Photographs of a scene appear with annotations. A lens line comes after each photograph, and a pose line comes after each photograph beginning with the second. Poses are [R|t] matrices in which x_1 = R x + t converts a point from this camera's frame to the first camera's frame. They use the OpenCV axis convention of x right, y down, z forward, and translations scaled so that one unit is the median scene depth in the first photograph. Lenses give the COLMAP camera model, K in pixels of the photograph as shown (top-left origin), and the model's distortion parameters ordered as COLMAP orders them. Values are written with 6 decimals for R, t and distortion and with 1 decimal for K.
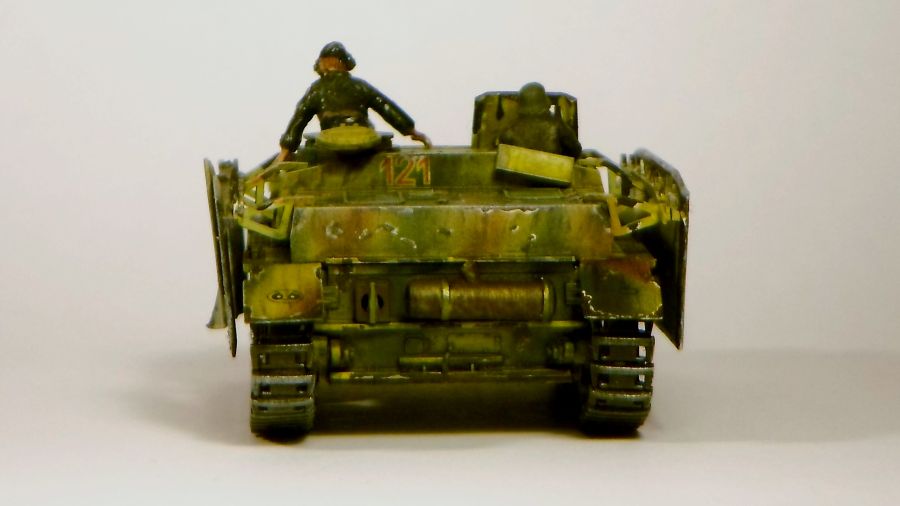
lens RADIAL K [[3931.1, 0, 450.0], [0, 3931.1, 253.0], [0, 0, 1]] dist [1.543409, -1.195964]
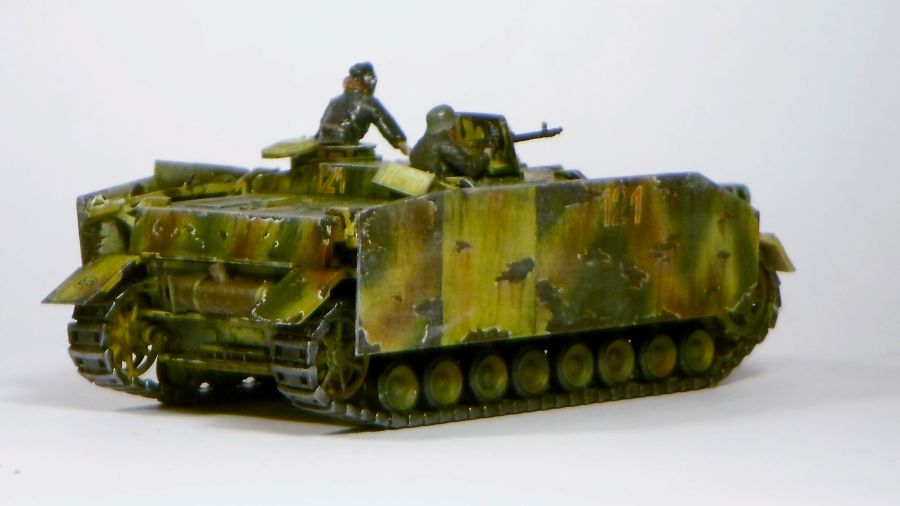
lens RADIAL K [[3931.1, 0, 450.0], [0, 3931.1, 253.0], [0, 0, 1]] dist [1.543409, -1.195964]
pose [[0.687594, 0.056286, -0.723911, 0.851285], [-0.050043, 0.998294, 0.030088, -0.037032], [0.724369, 0.015538, 0.689237, 0.275952]]
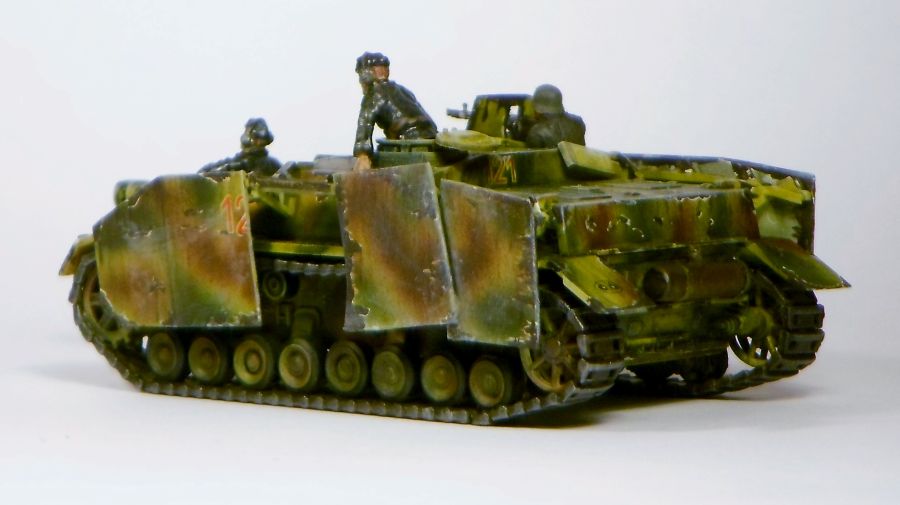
lens RADIAL K [[3931.1, 0, 450.0], [0, 3931.1, 252.5], [0, 0, 1]] dist [1.543409, -1.195964]
pose [[0.695530, -0.055254, 0.716370, -0.812576], [0.061436, 0.997961, 0.017324, -0.018810], [-0.715866, 0.031962, 0.697506, 0.289046]]
